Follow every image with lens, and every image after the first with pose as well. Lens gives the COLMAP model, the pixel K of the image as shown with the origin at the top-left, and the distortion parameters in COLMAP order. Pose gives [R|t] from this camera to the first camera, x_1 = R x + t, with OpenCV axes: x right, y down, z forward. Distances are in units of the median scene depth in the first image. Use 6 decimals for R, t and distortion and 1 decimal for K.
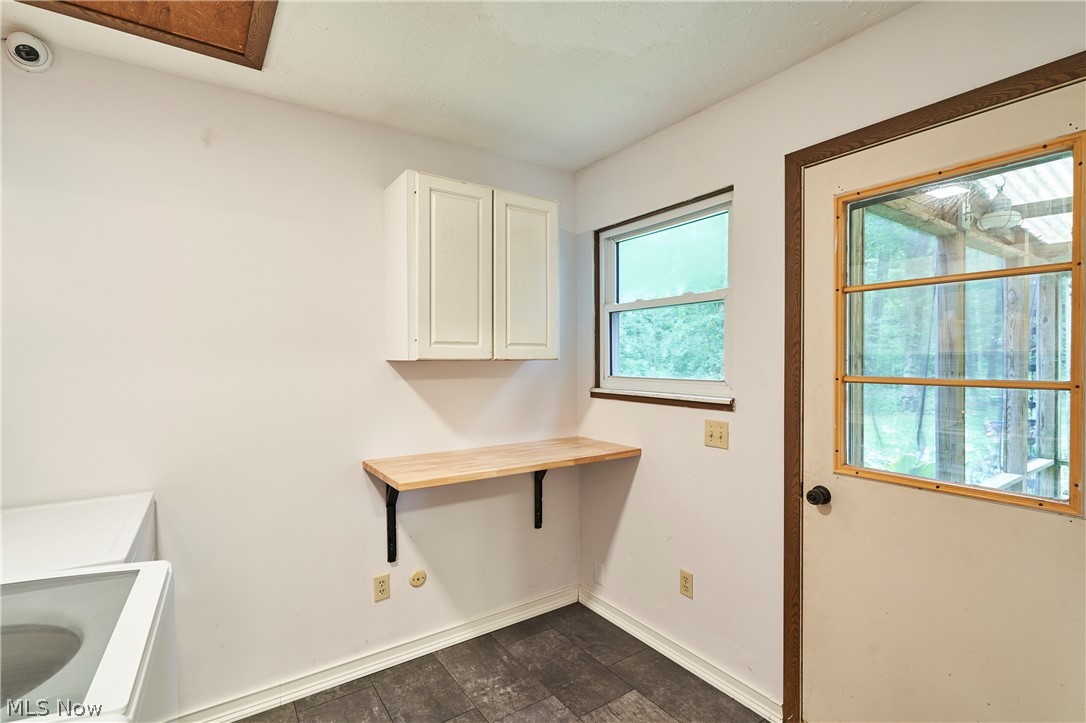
lens RADIAL K [[510.6, 0, 543.0], [0, 510.6, 361.5], [0, 0, 1]] dist [0.000439, -0.000284]
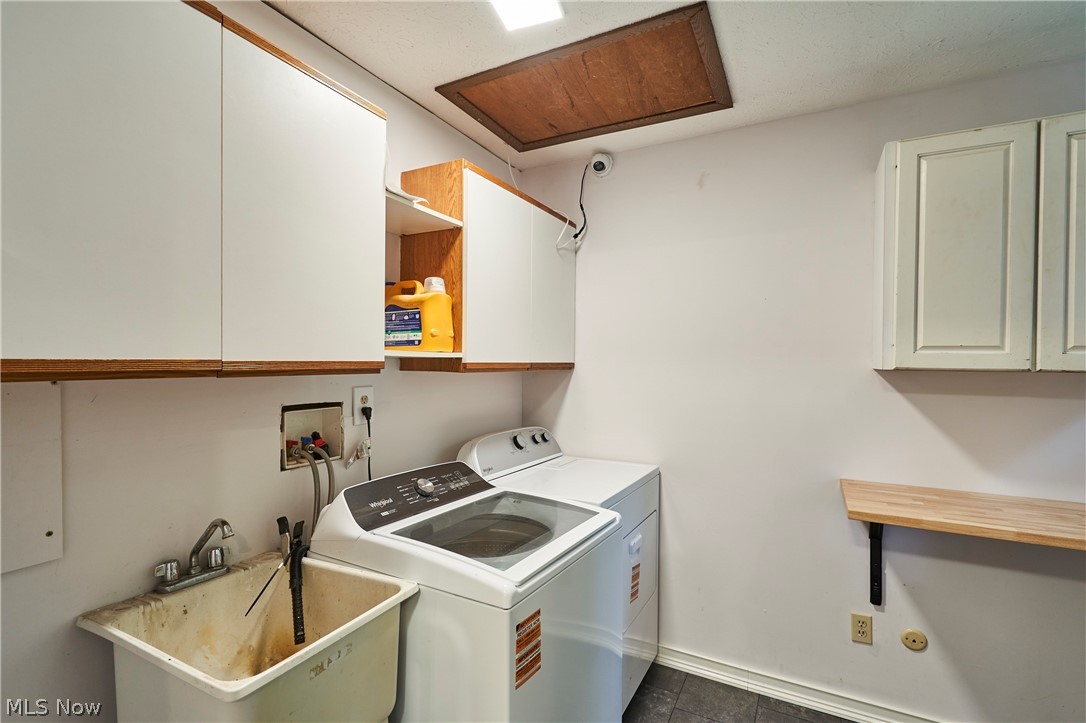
lens RADIAL K [[510.6, 0, 543.0], [0, 510.6, 361.5], [0, 0, 1]] dist [0.000439, -0.000284]
pose [[0.457770, 0.004793, -0.889058, 0.212546], [-0.016136, 0.999866, -0.002918, -0.003390], [0.888924, 0.015682, 0.457786, 0.108391]]
